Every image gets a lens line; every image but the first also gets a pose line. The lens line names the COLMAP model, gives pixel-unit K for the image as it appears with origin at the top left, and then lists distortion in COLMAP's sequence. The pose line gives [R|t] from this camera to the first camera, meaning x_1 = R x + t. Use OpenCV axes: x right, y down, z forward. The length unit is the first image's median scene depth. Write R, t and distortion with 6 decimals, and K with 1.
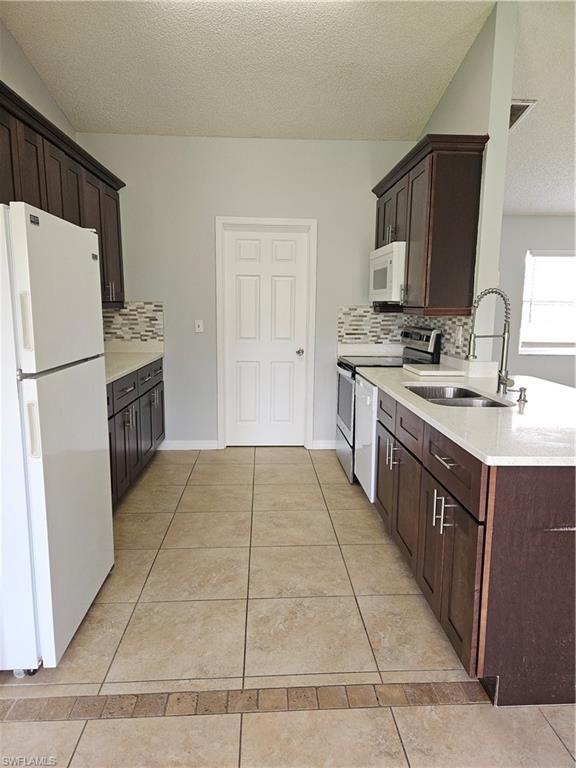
lens RADIAL K [[521.0, 0, 288.0], [0, 521.0, 384.0], [0, 0, 1]] dist [0.069871, -0.061772]
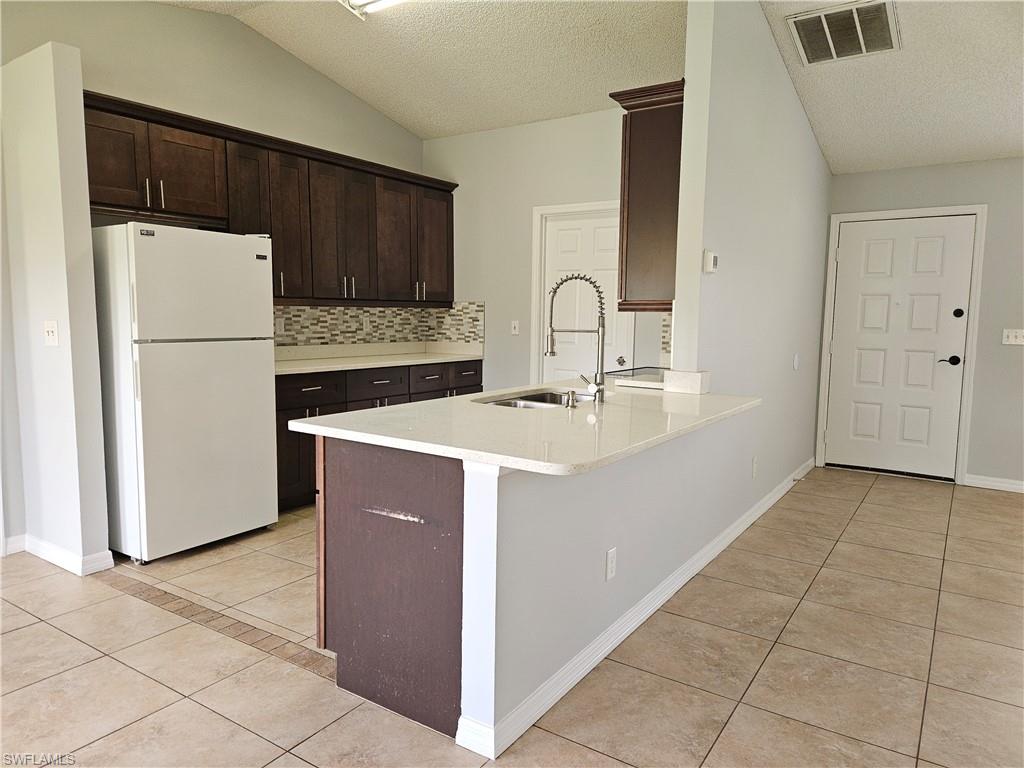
lens RADIAL K [[694.6, 0, 512.0], [0, 694.6, 384.0], [0, 0, 1]] dist [0.069871, -0.061772]
pose [[0.794435, 0.062232, -0.604152, 0.571041], [-0.097406, 0.994915, -0.025601, 0.018628], [0.599487, 0.079186, 0.796458, 0.040979]]
